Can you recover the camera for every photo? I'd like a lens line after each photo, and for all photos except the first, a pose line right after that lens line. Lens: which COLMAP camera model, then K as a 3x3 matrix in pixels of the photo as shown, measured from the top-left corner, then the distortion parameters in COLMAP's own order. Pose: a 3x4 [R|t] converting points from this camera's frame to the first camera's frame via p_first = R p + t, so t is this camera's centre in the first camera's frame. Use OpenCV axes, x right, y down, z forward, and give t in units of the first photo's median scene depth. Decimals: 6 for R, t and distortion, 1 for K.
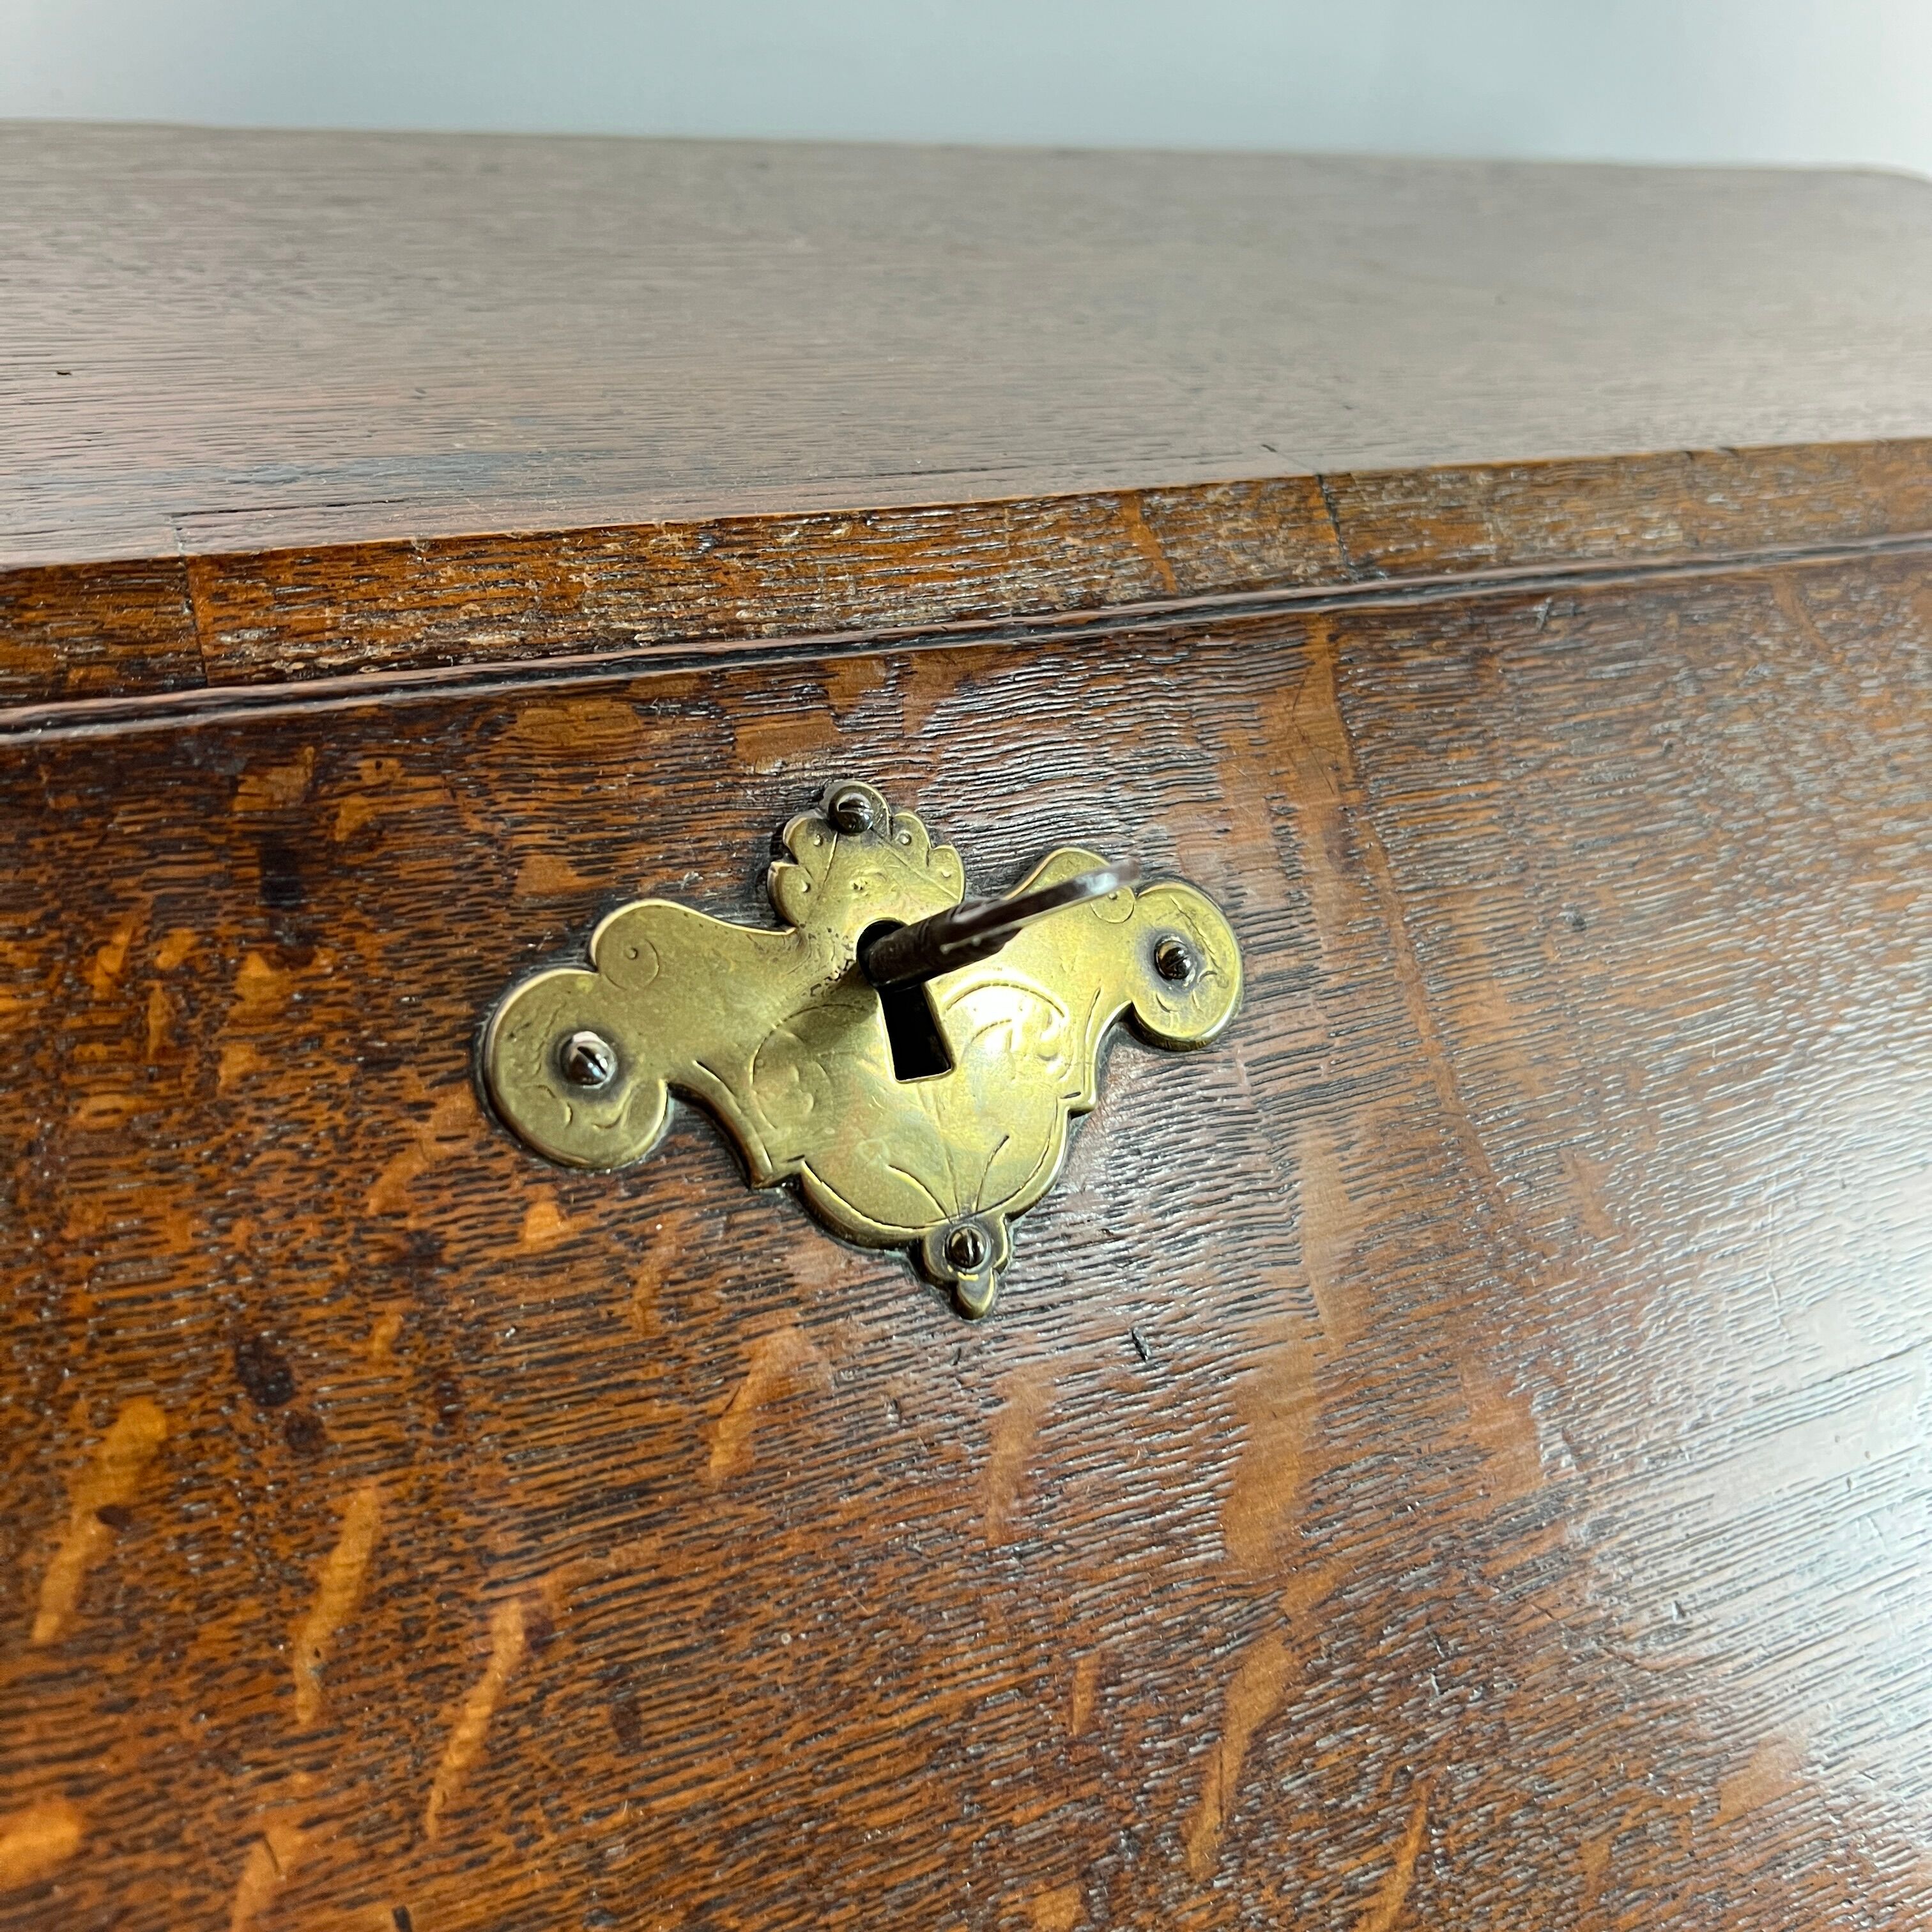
lens RADIAL K [[1942.3, 0, 966.0], [0, 1942.3, 966.0], [0, 0, 1]] dist [0.120595, -0.314907]
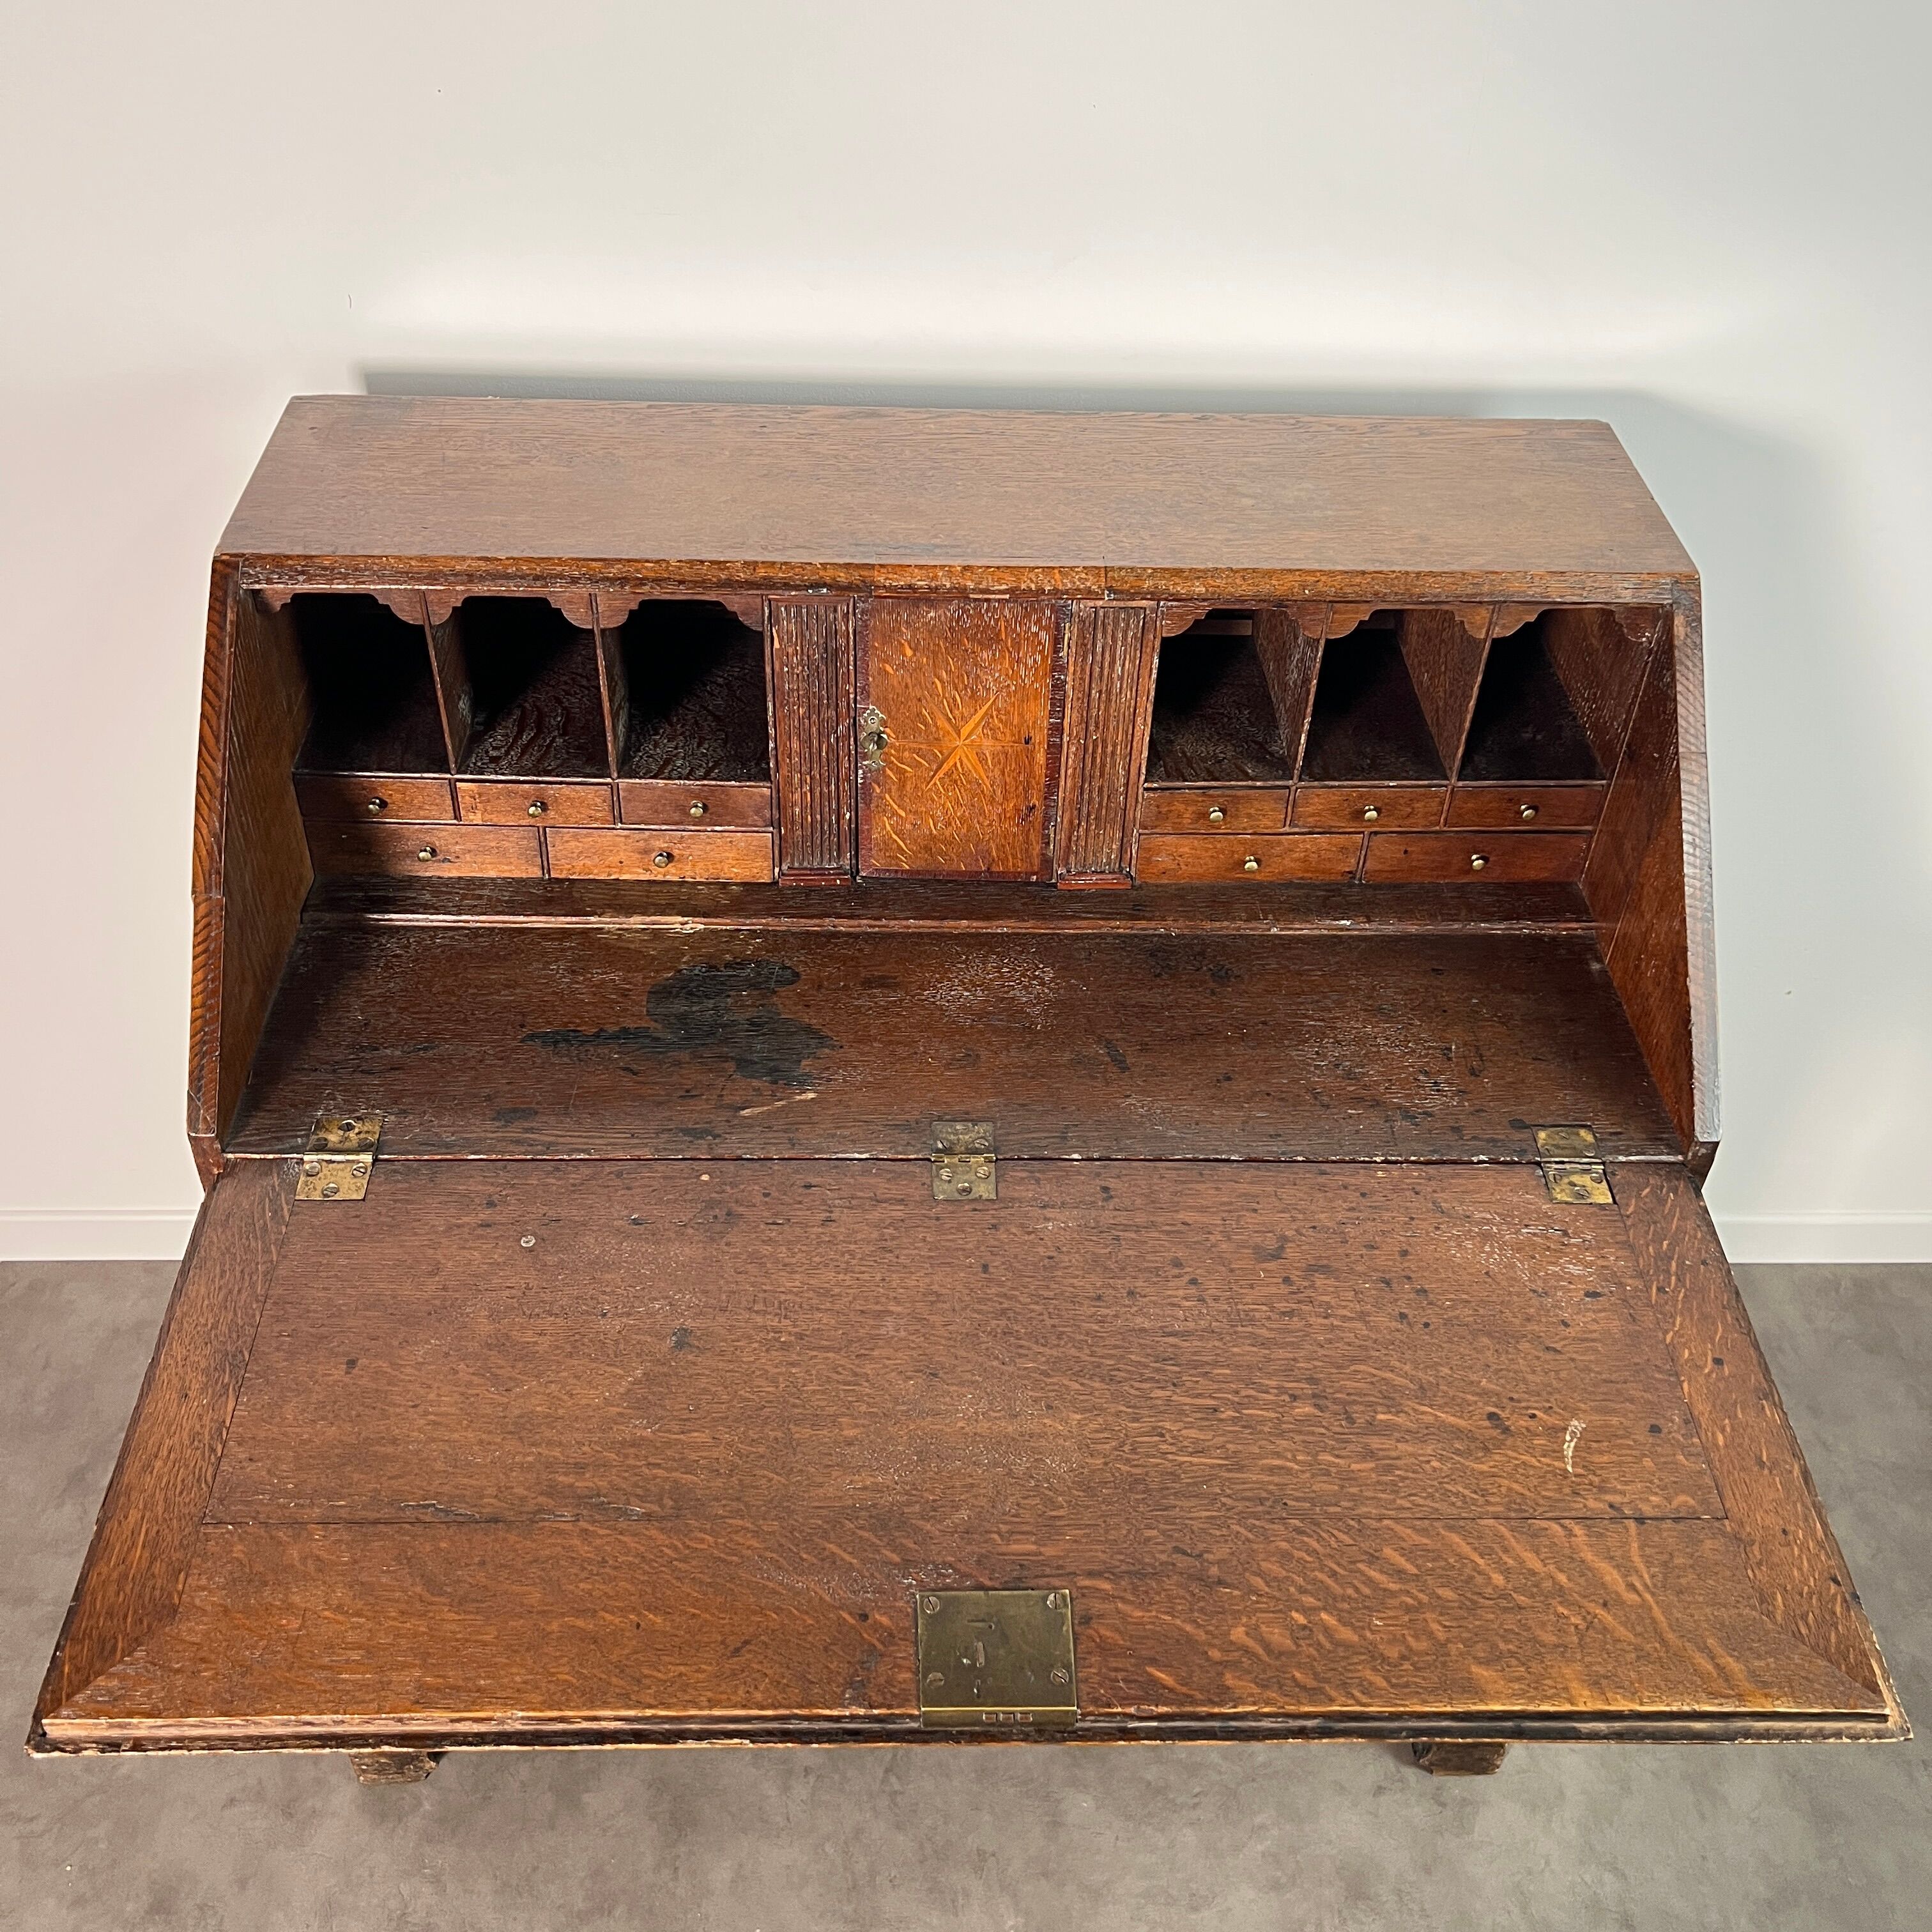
lens RADIAL K [[1906.8, 0, 948.4], [0, 1906.8, 953.0], [0, 0, 1]] dist [0.142500, -0.396005]
pose [[0.883612, 0.234327, -0.405364, 2.285874], [-0.182017, 0.969571, 0.163714, -0.043271], [0.431392, -0.070877, 0.899376, -3.985545]]
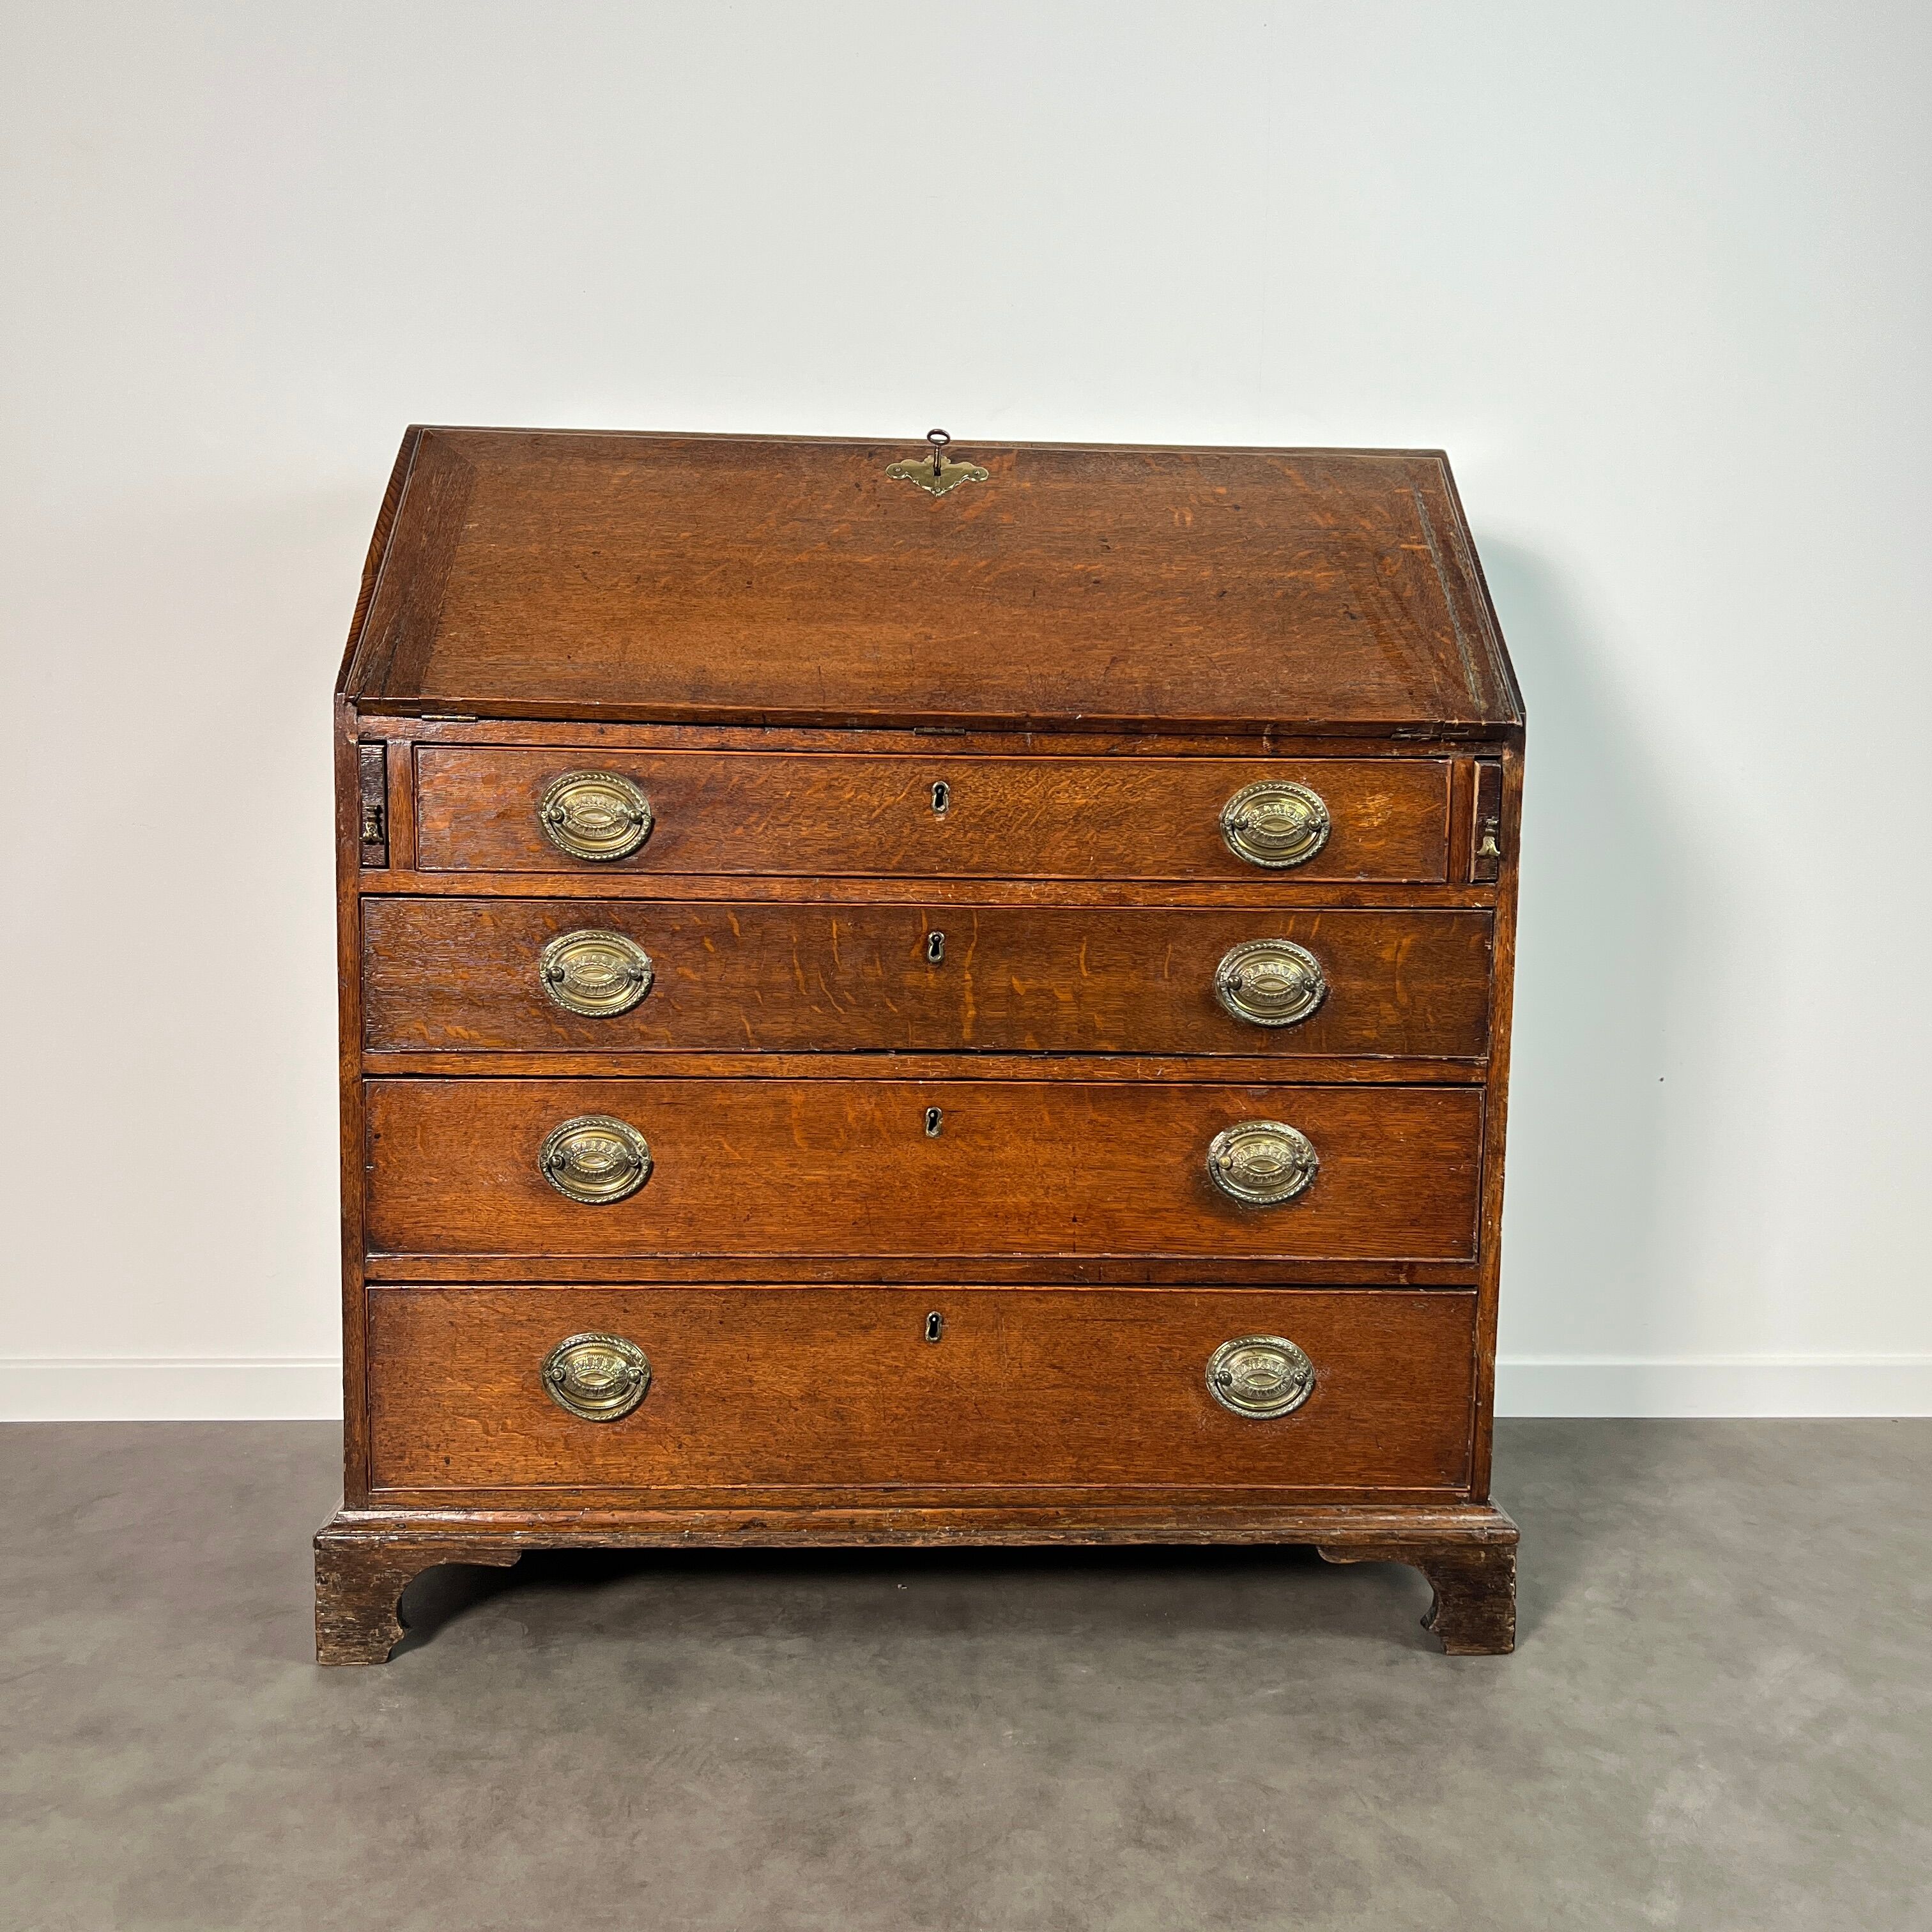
lens RADIAL K [[1913.3, 0, 968.1], [0, 1913.3, 994.5], [0, 0, 1]] dist [0.121388, -0.306847]
pose [[0.893697, -0.044757, -0.446434, 3.392321], [-0.158850, 0.899000, -0.408123, 4.971666], [0.419611, 0.435655, 0.796324, -4.193210]]
